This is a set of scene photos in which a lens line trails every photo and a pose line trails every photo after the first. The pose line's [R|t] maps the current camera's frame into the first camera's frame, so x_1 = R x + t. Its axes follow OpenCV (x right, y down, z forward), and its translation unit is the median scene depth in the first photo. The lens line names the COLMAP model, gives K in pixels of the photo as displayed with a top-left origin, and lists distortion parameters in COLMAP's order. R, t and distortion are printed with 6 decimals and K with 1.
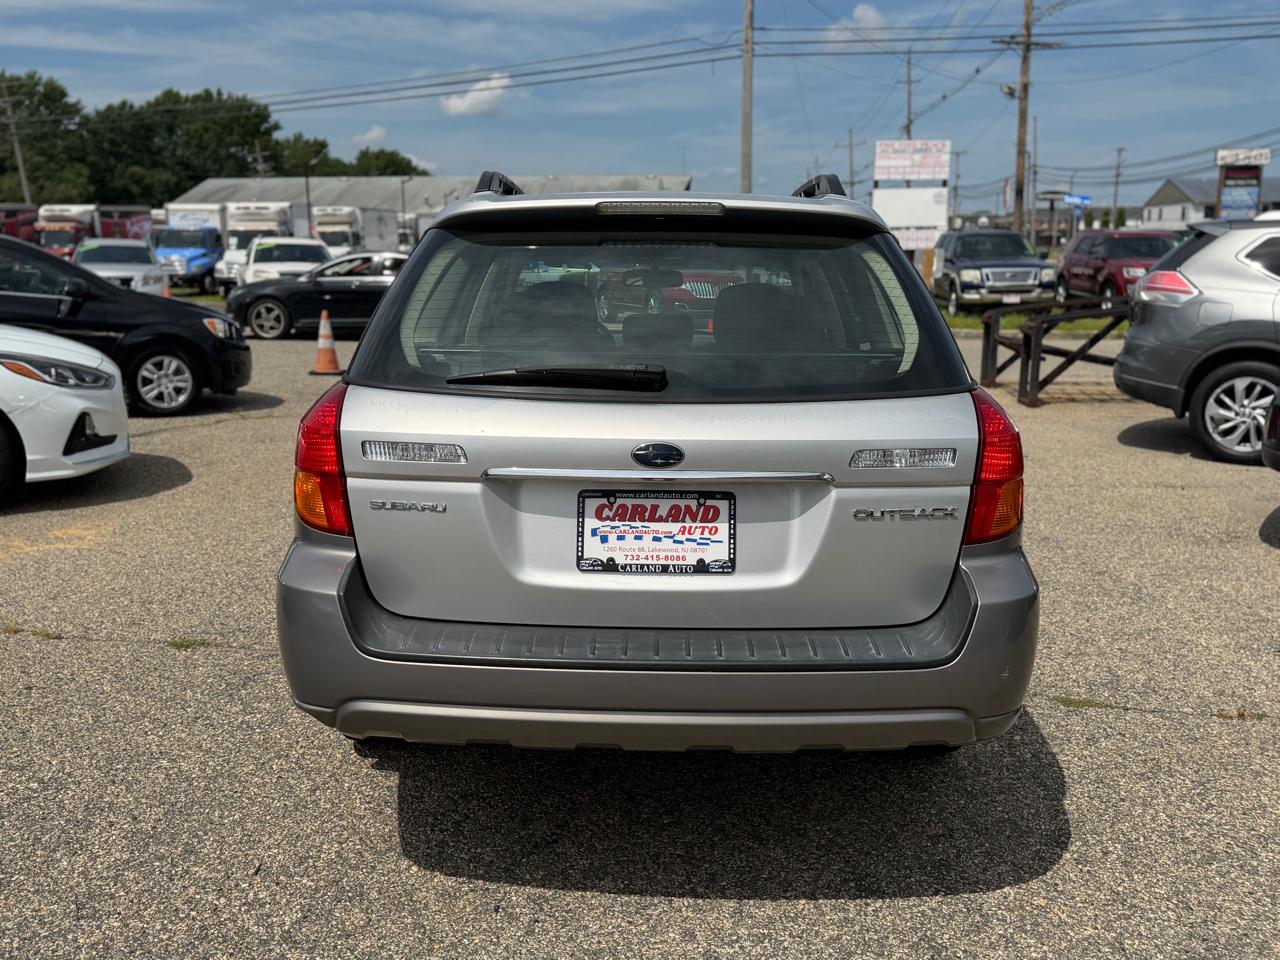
lens RADIAL K [[1159.4, 0, 640.0], [0, 1159.4, 480.0], [0, 0, 1]] dist [0.012451, -0.026384]
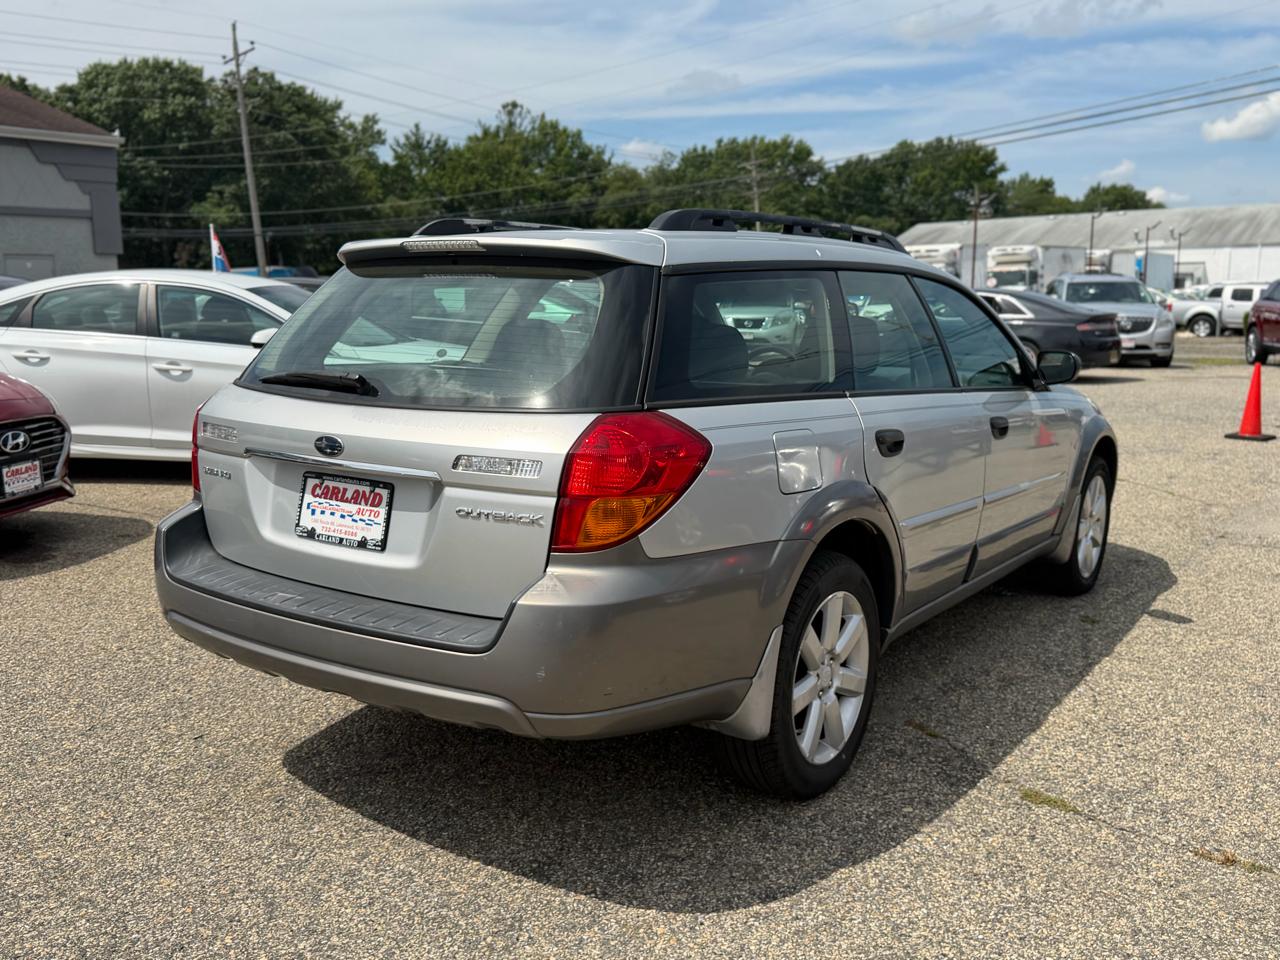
lens RADIAL K [[1145.8, 0, 593.6], [0, 1145.8, 481.9], [0, 0, 1]] dist [0.036179, -0.006095]
pose [[0.810711, 0.087716, -0.578839, 0.377687], [-0.105945, 0.994369, 0.002299, -0.006340], [0.575781, 0.059461, 0.815439, 0.070199]]
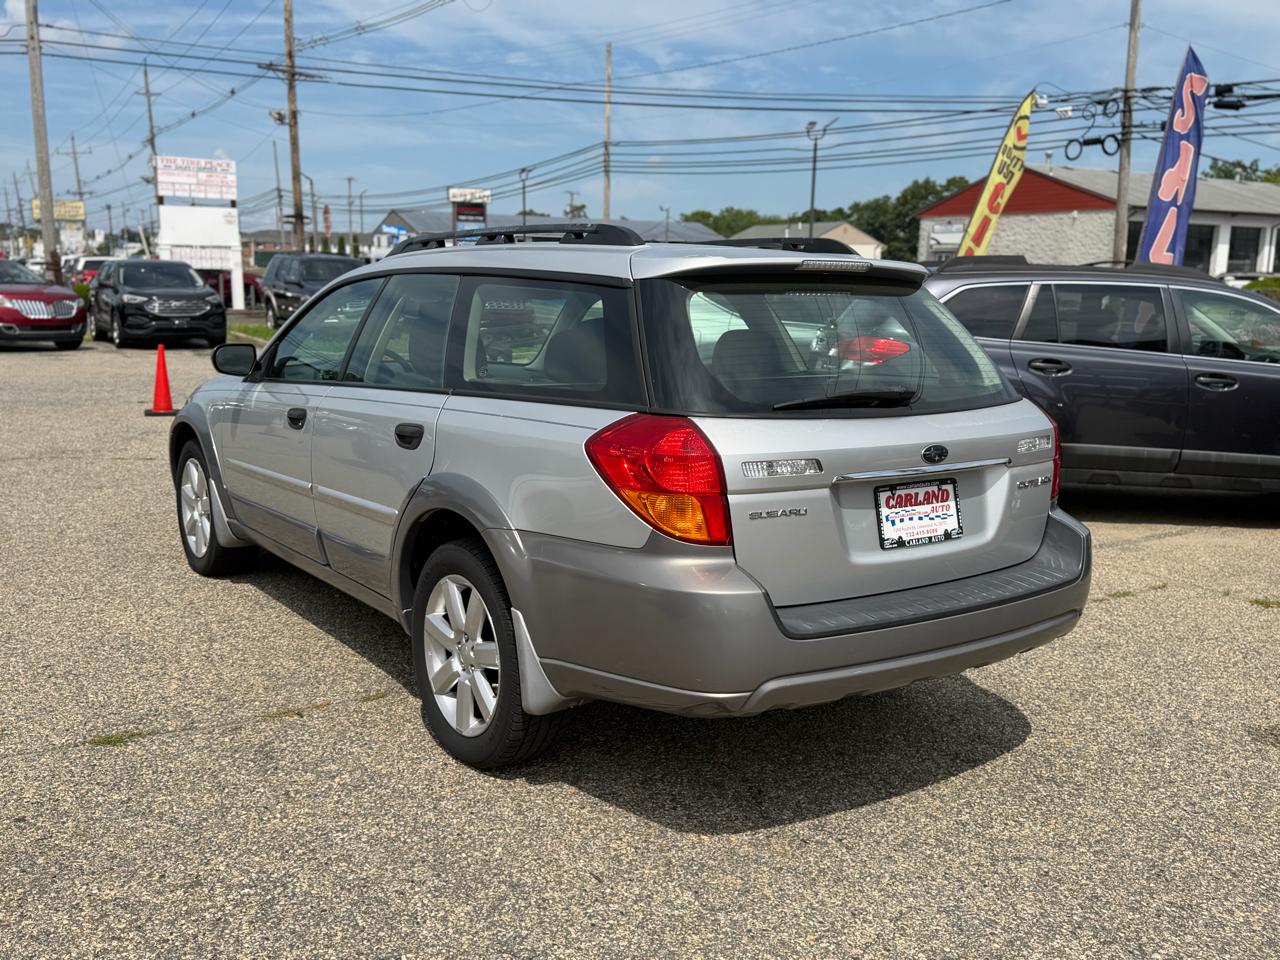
lens RADIAL K [[1112.5, 0, 640.0], [0, 1112.5, 480.0], [0, 0, 1]] dist [0.139763, -0.203370]
pose [[0.809124, -0.087795, 0.581043, -0.402001], [0.094889, 0.995320, 0.018256, -0.018837], [-0.579926, 0.040363, 0.813668, 0.060970]]
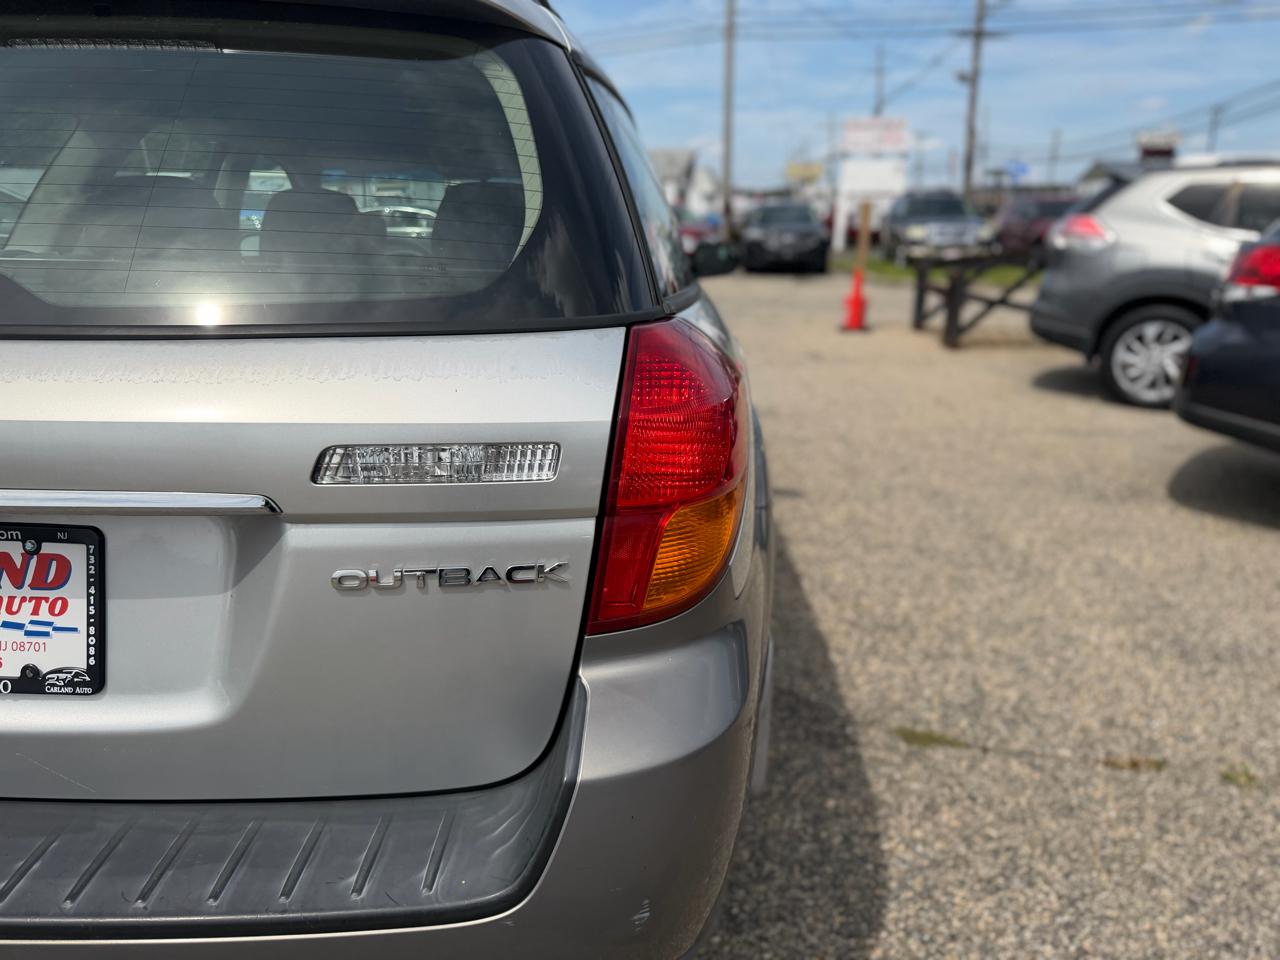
lens RADIAL K [[948.1, 0, 648.1], [0, 948.1, 480.5], [0, 0, 1]] dist [-0.006396, -0.010713]
pose [[0.999935, 0.010626, -0.004135, 0.127456], [-0.010274, 0.996936, 0.077542, -0.017127], [0.004946, -0.077494, 0.996981, 0.252574]]
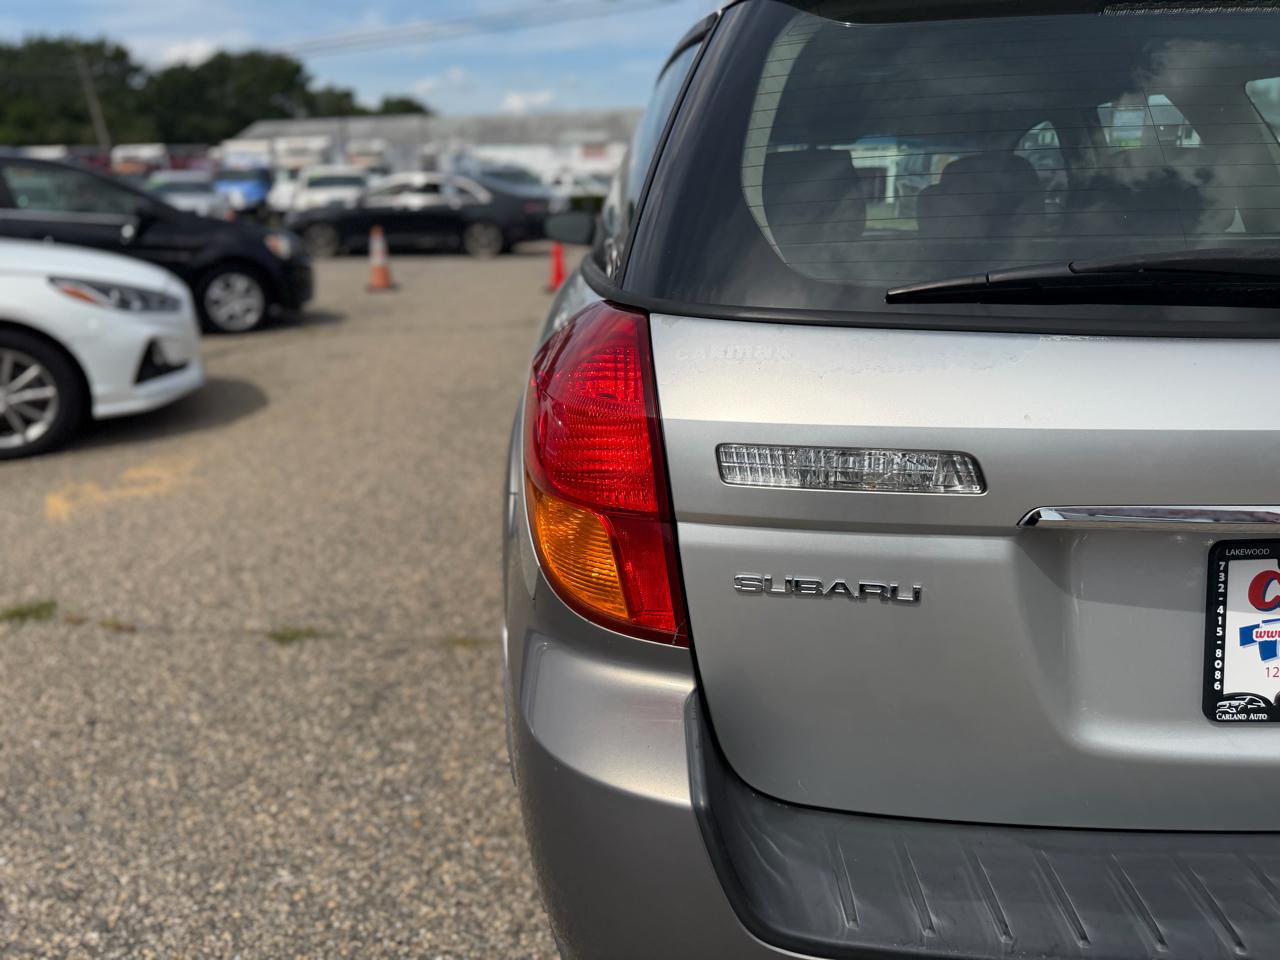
lens RADIAL K [[950.1, 0, 624.5], [0, 950.1, 478.5], [0, 0, 1]] dist [-0.004226, -0.008242]
pose [[0.999672, -0.025010, -0.005550, -0.112602], [0.025473, 0.993439, 0.111494, -0.025192], [0.002725, -0.111598, 0.993750, 0.264762]]
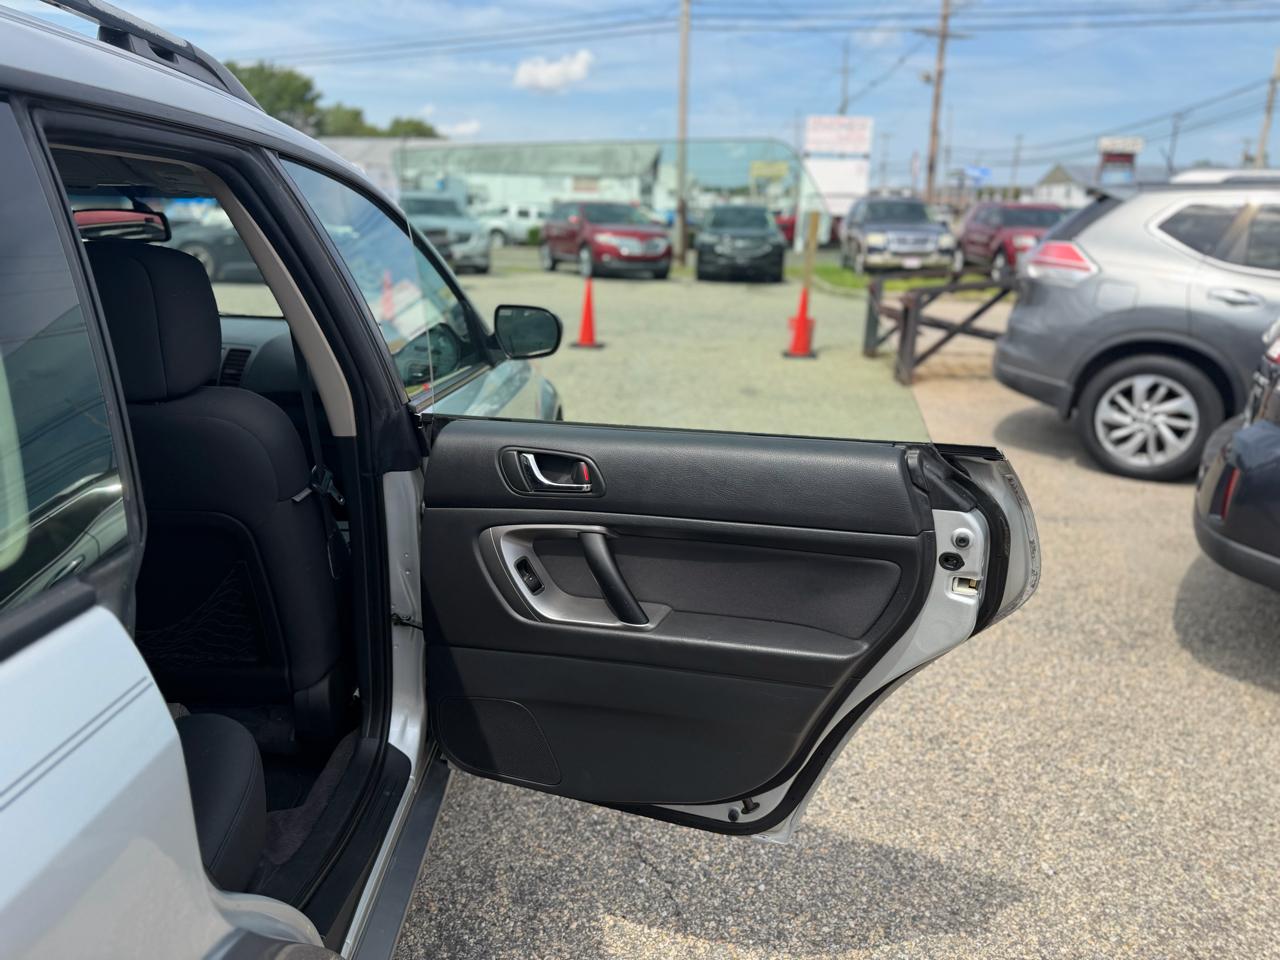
lens RADIAL K [[938.5, 0, 640.0], [0, 938.5, 480.0], [0, 0, 1]] dist [-0.000494, -0.006301]
pose [[0.999475, 0.021200, 0.024506, 0.211048], [-0.023178, 0.996242, 0.083455, -0.089113], [-0.022644, -0.083979, 0.996210, 0.487721]]
